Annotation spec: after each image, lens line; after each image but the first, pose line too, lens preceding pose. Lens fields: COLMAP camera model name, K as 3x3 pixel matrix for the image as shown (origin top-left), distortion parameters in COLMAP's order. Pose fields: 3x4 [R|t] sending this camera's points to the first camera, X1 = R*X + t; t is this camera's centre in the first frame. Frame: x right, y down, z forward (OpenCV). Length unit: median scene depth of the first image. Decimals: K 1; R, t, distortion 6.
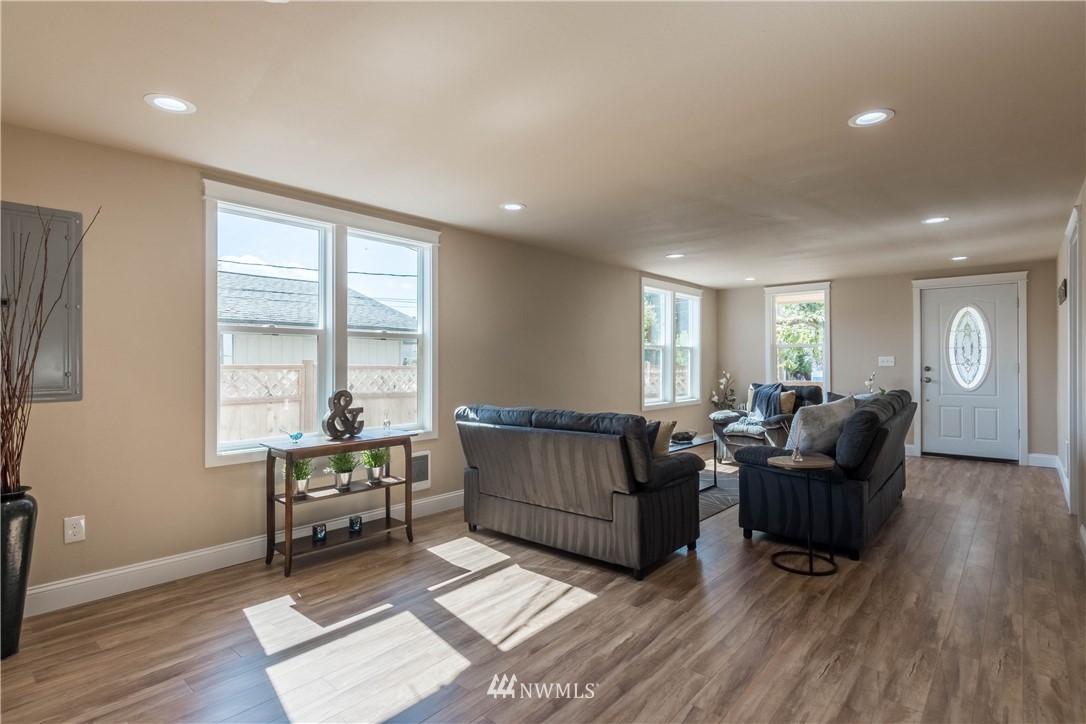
lens RADIAL K [[557.8, 0, 545.0], [0, 557.8, 361.7], [0, 0, 1]] dist [-0.001592, -0.000738]
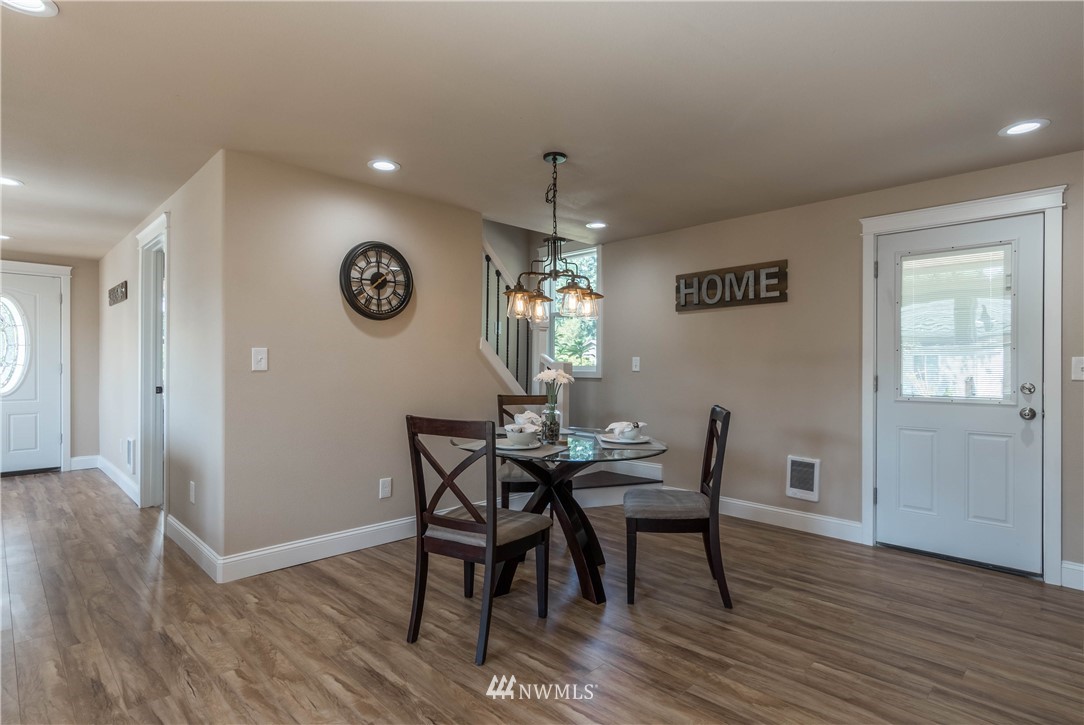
lens RADIAL K [[556.8, 0, 520.8], [0, 556.8, 366.9], [0, 0, 1]] dist [-0.001592, -0.000738]
pose [[0.079174, -0.009344, 0.996817, -0.046264], [0.004702, 0.999948, 0.009000, 0.008083], [-0.996850, 0.003975, 0.079214, 0.334446]]
